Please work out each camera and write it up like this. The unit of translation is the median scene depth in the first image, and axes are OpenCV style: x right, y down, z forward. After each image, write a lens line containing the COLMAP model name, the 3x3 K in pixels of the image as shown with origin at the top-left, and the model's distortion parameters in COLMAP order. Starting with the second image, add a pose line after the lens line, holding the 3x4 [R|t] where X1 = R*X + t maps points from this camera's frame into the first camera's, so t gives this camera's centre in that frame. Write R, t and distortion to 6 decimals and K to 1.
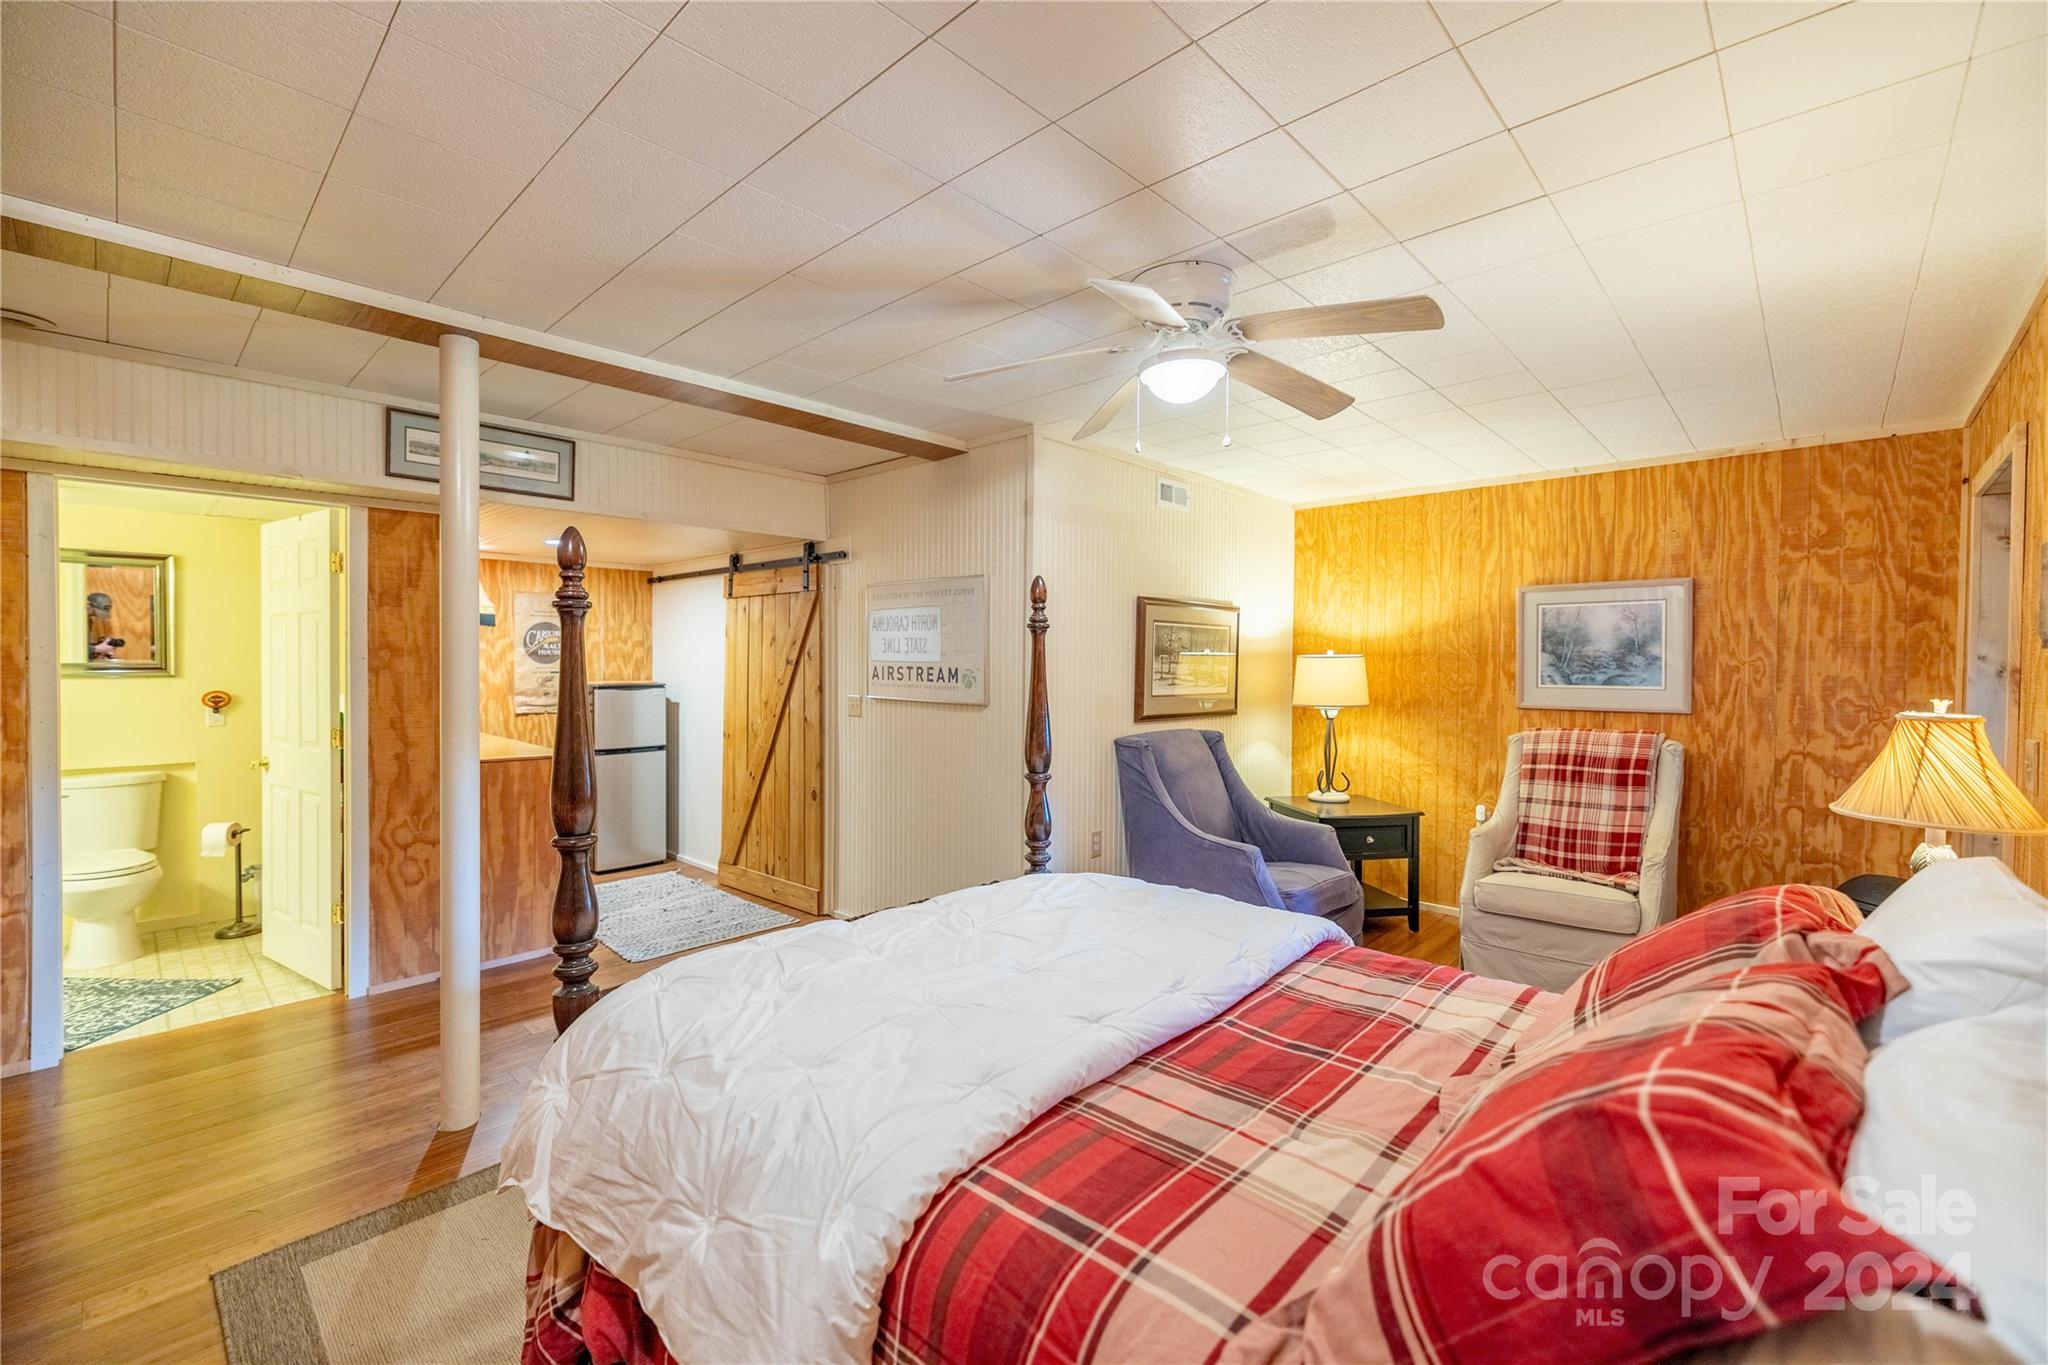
lens RADIAL K [[856.3, 0, 1015.7], [0, 856.3, 676.2], [0, 0, 1]] dist [0.003602, -0.000335]
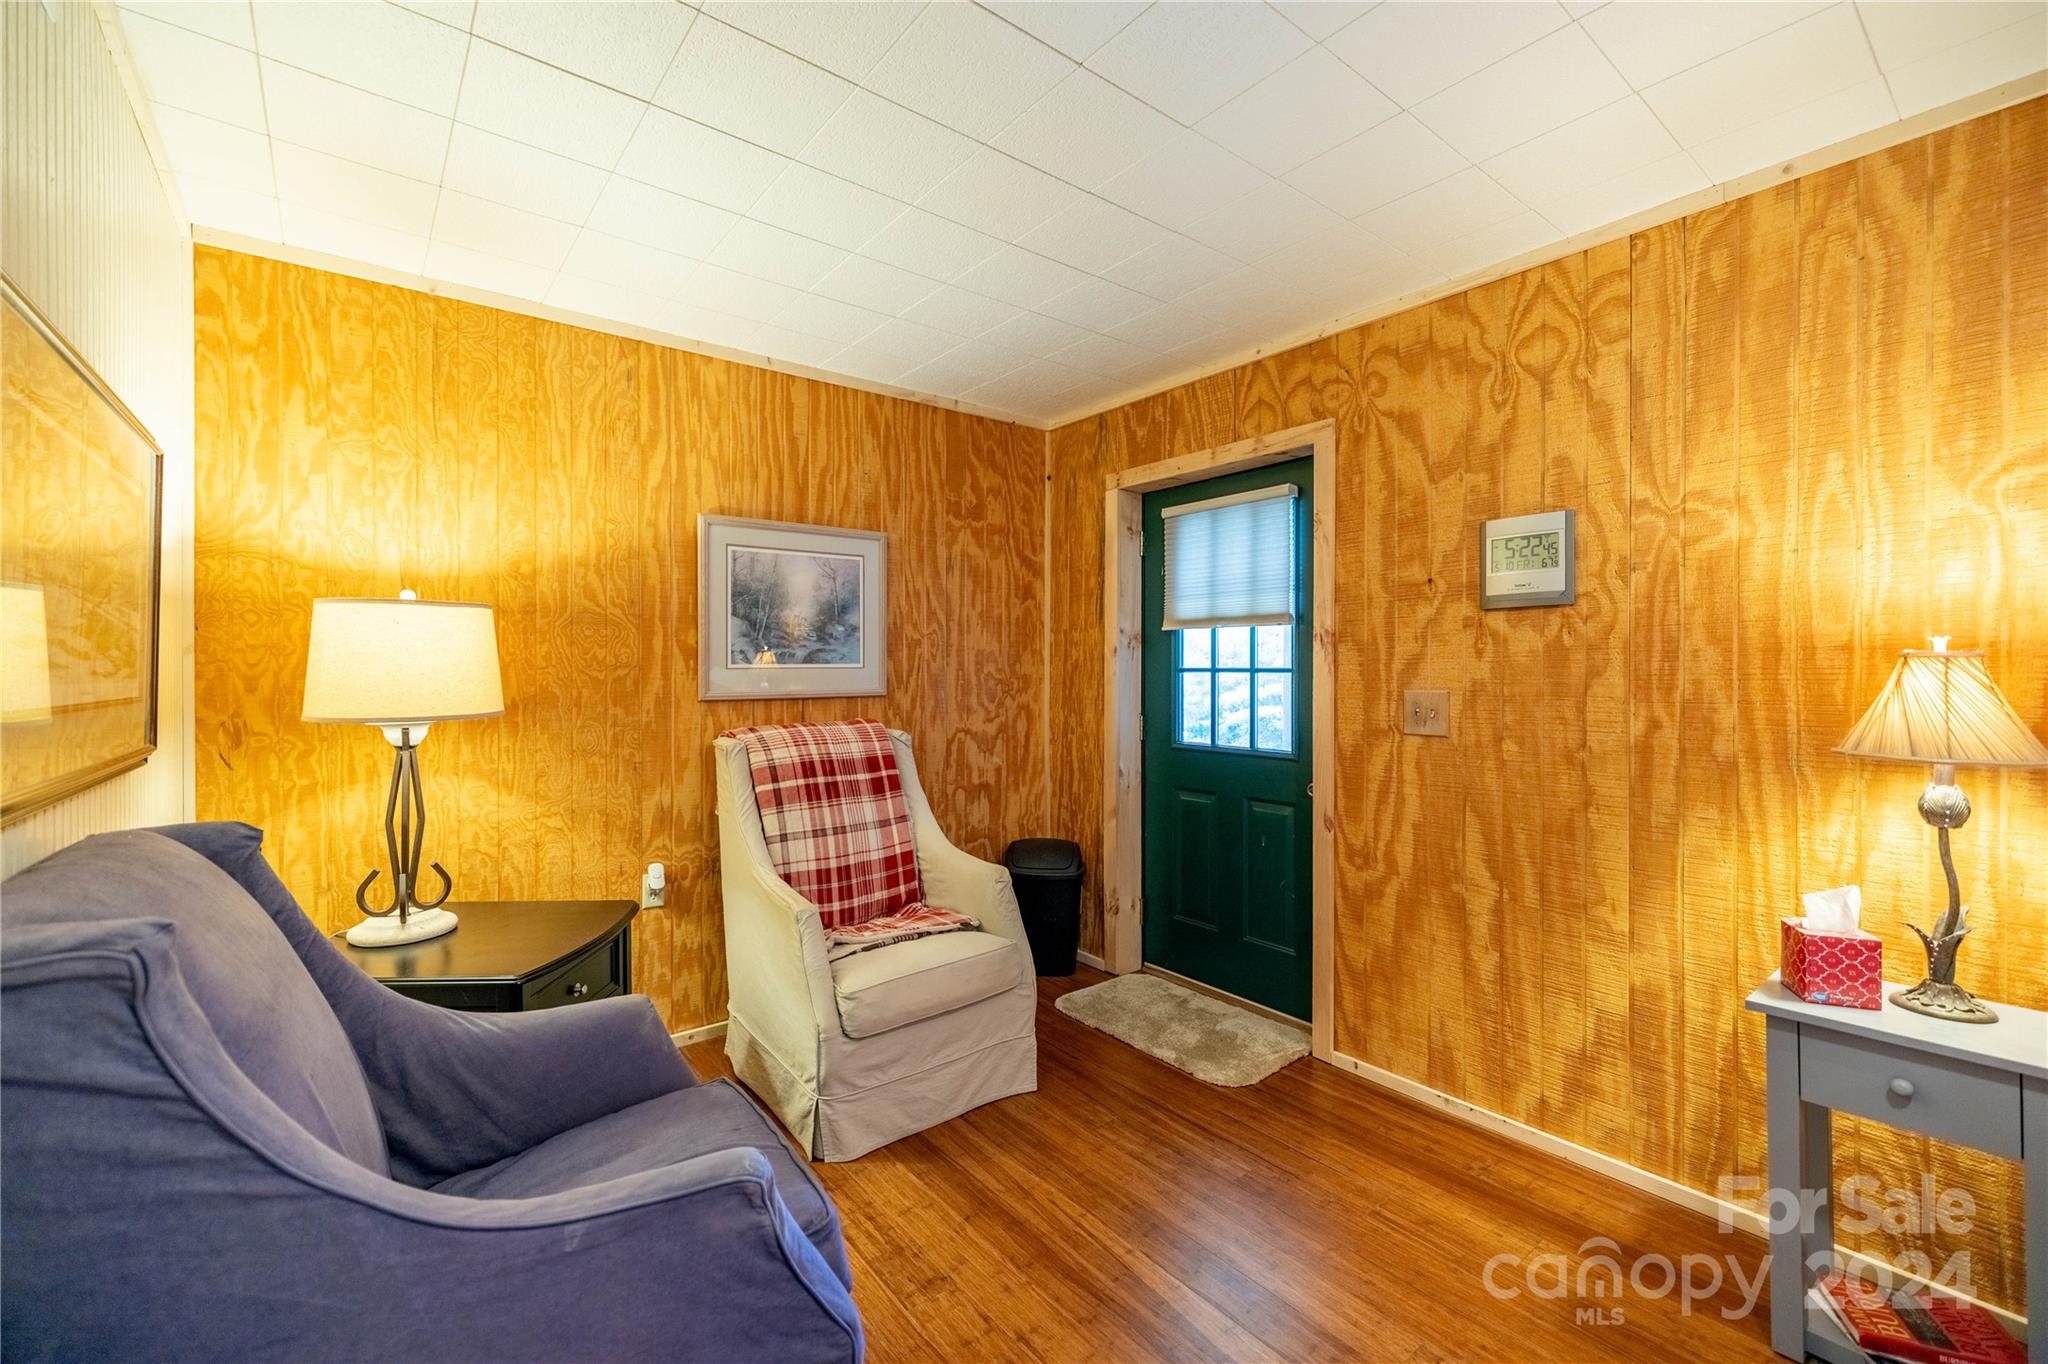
lens RADIAL K [[856.3, 0, 1022.2], [0, 856.3, 673.1], [0, 0, 1]] dist [0.003602, -0.000335]
pose [[0.153539, -0.014538, 0.988036, -0.019533], [0.017985, 0.999767, 0.011916, 0.013780], [-0.987979, 0.015940, 0.153765, 0.710890]]
